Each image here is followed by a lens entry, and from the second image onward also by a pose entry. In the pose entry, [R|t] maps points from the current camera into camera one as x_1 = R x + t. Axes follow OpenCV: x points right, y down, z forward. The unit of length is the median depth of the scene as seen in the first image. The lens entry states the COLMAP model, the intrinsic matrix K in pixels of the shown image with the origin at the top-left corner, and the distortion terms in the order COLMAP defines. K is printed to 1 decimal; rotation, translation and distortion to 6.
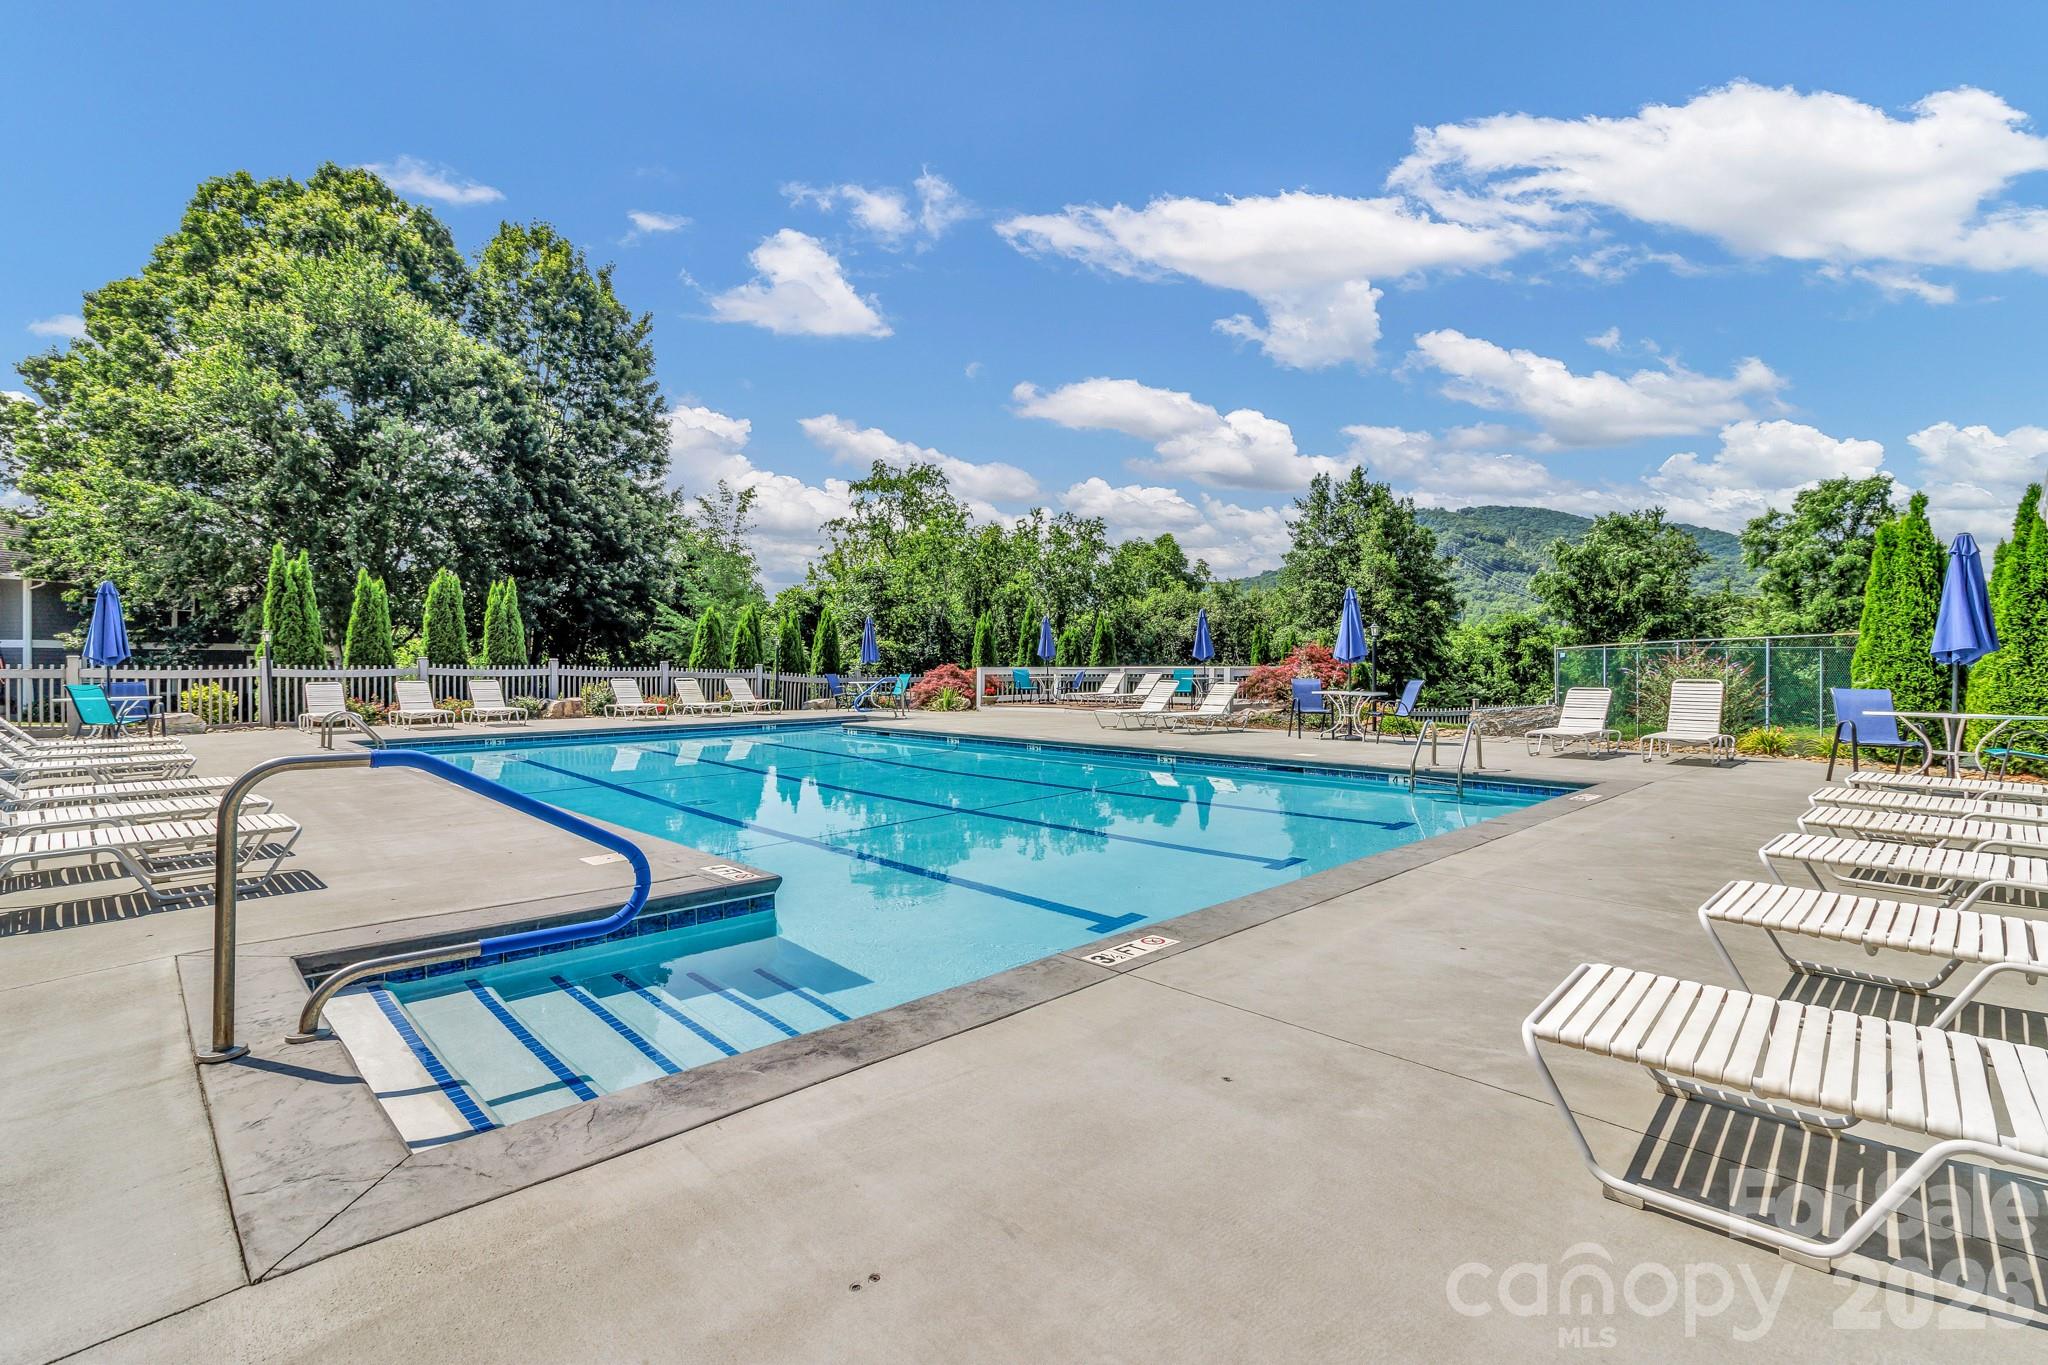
lens RADIAL K [[939.7, 0, 1023.9], [0, 939.7, 660.2], [0, 0, 1]] dist [0.001080, 0.000248]
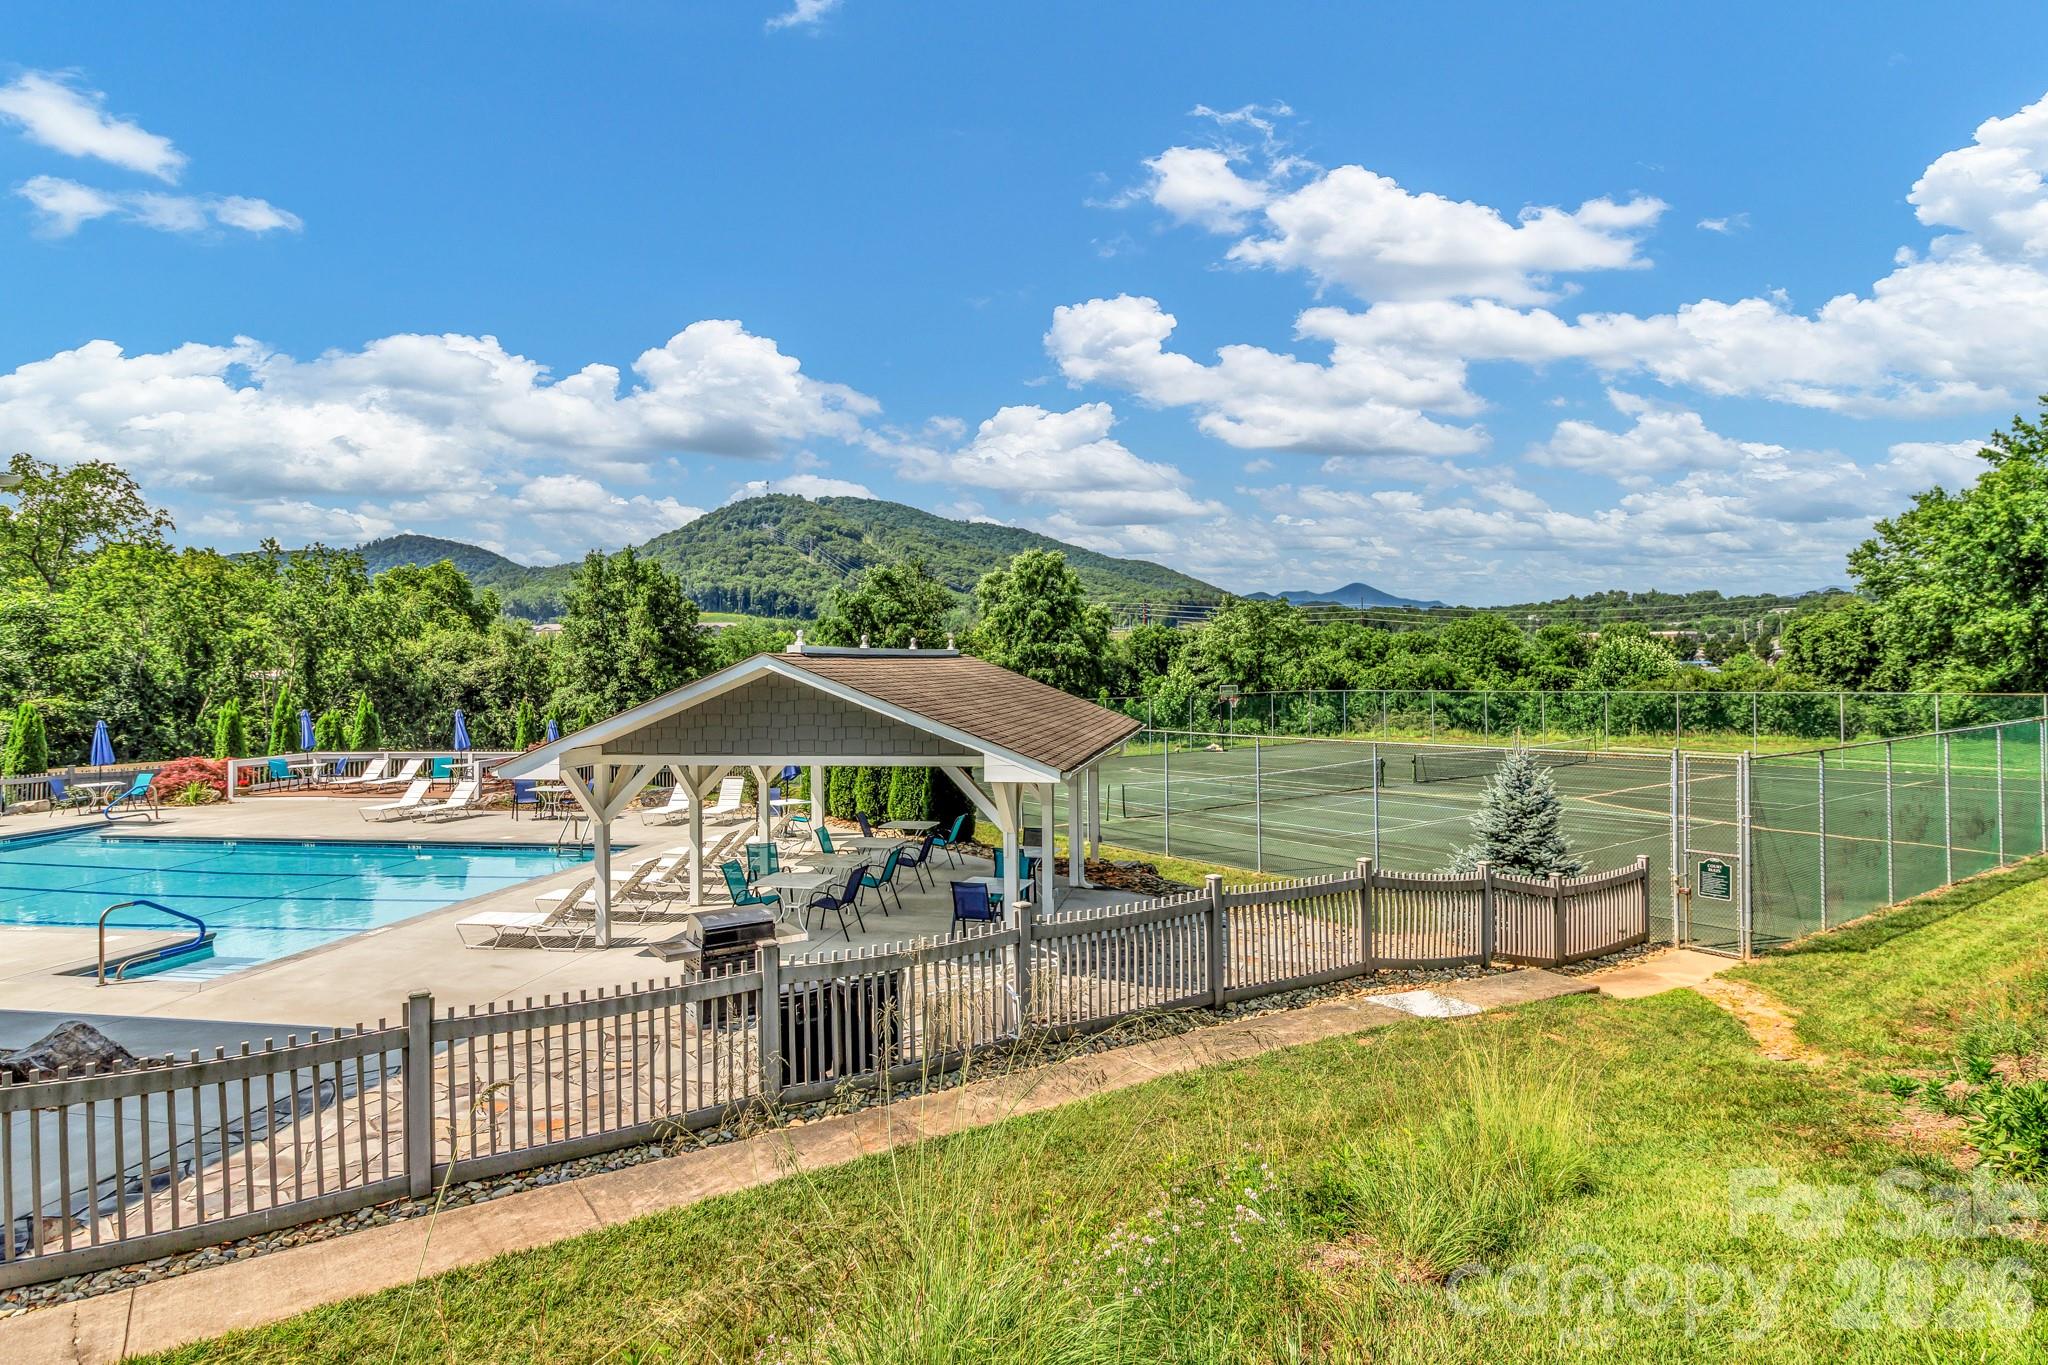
lens RADIAL K [[1118.2, 0, 1024.0], [0, 1118.2, 682.5], [0, 0, 1]] dist [0.003834, -0.001900]
pose [[0.817073, -0.016933, 0.576285, -0.022454], [0.007721, 0.999800, 0.018431, -0.050511], [-0.576482, -0.010610, 0.817041, -0.284204]]
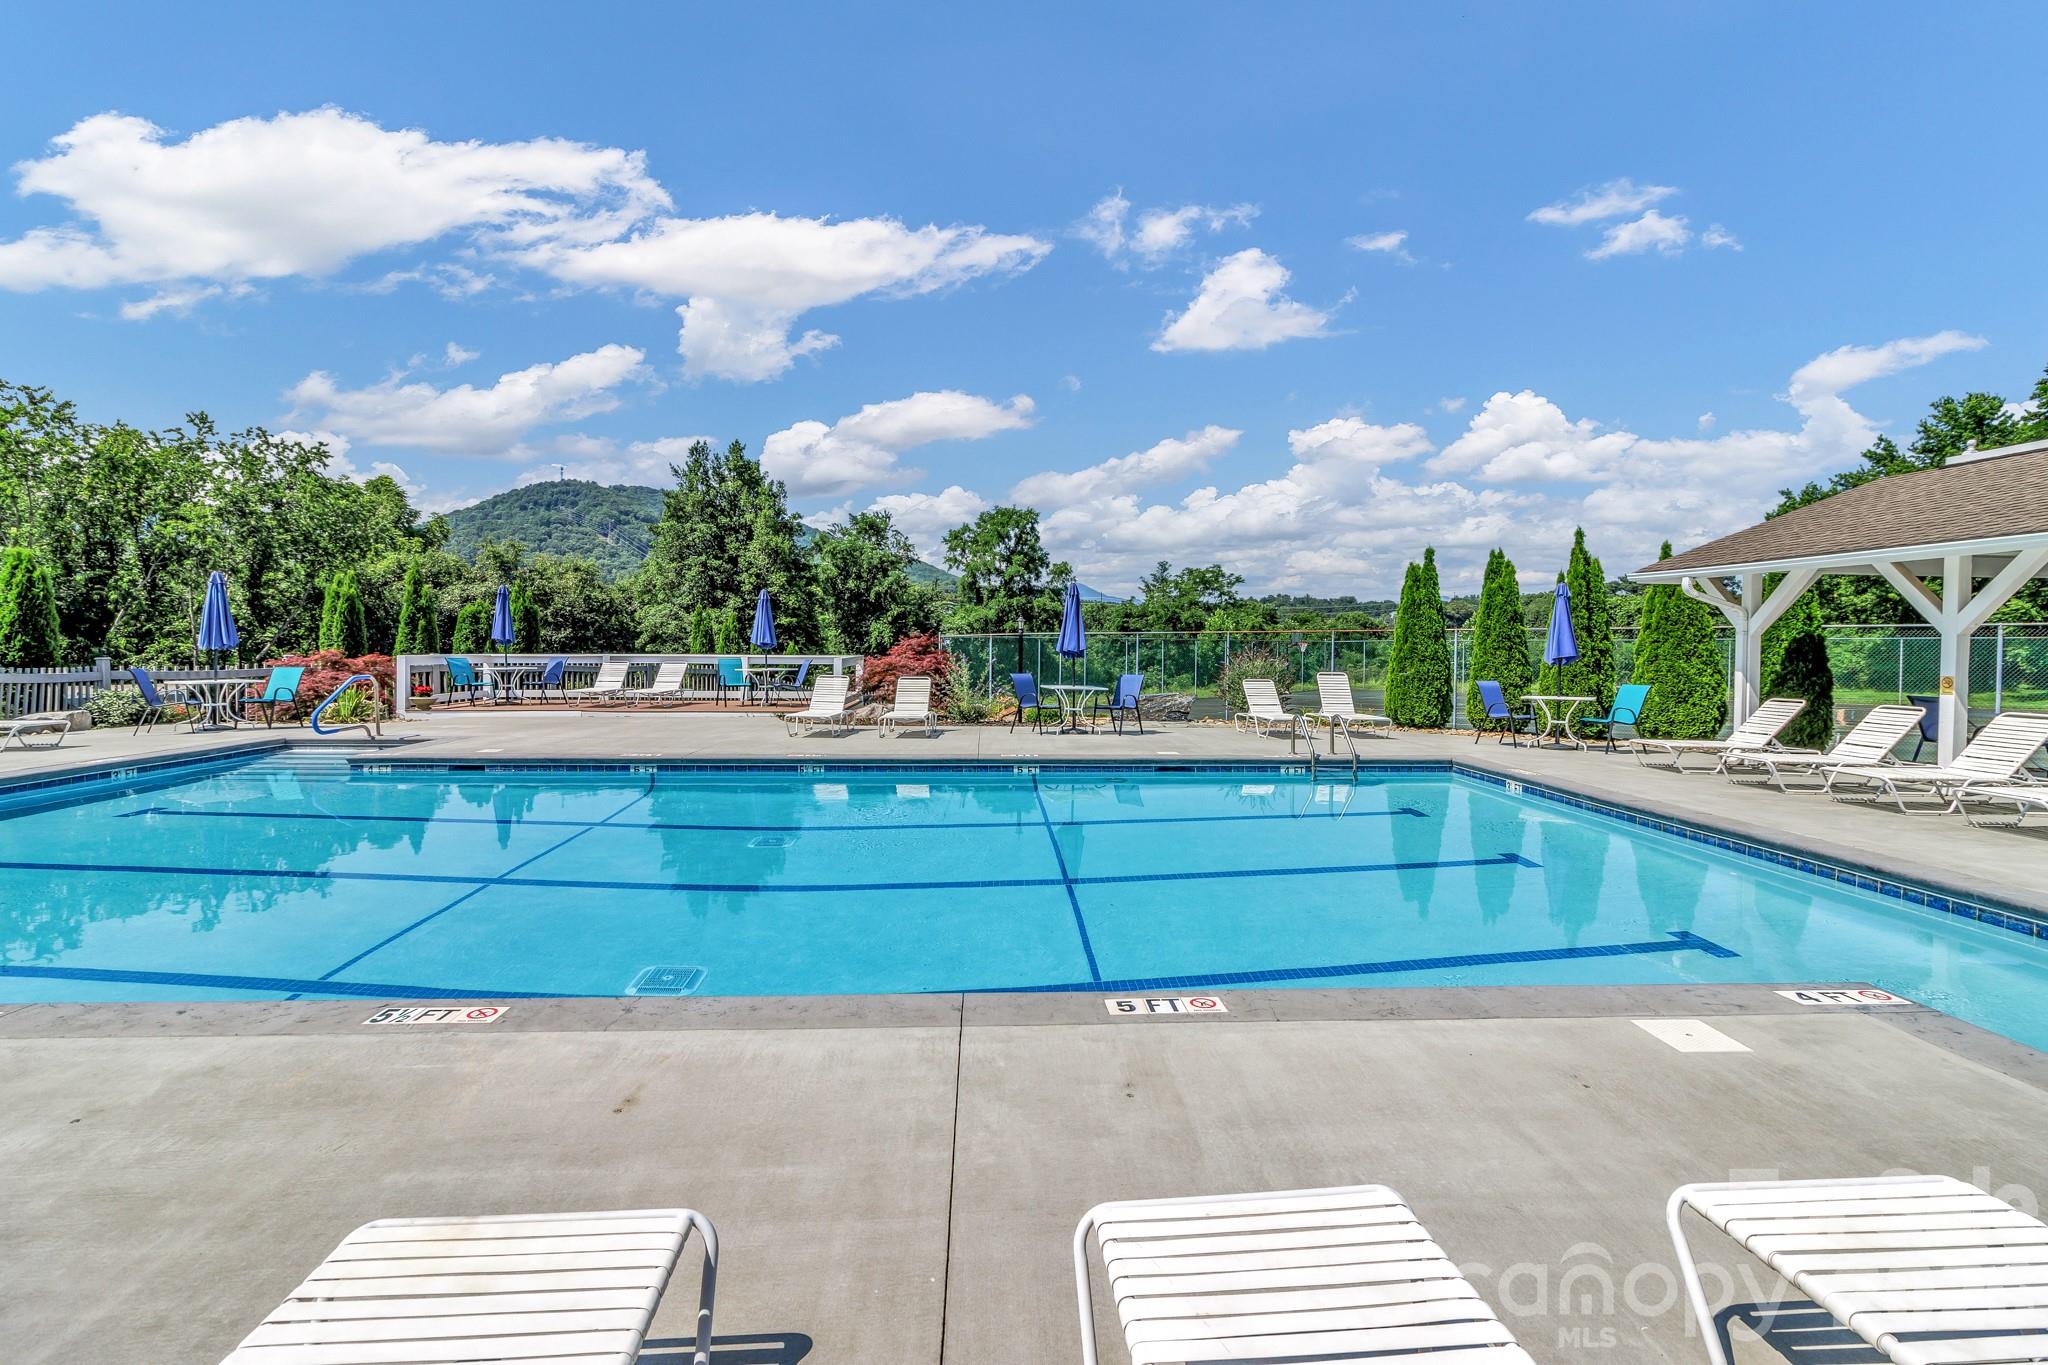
lens RADIAL K [[951.8, 0, 1032.2], [0, 951.8, 658.3], [0, 0, 1]] dist [0.002073, 0.000312]
pose [[0.659222, -0.002734, 0.751943, -0.138656], [-0.013746, 0.999782, 0.015685, -0.003595], [-0.751822, -0.020676, 0.659041, 0.108157]]
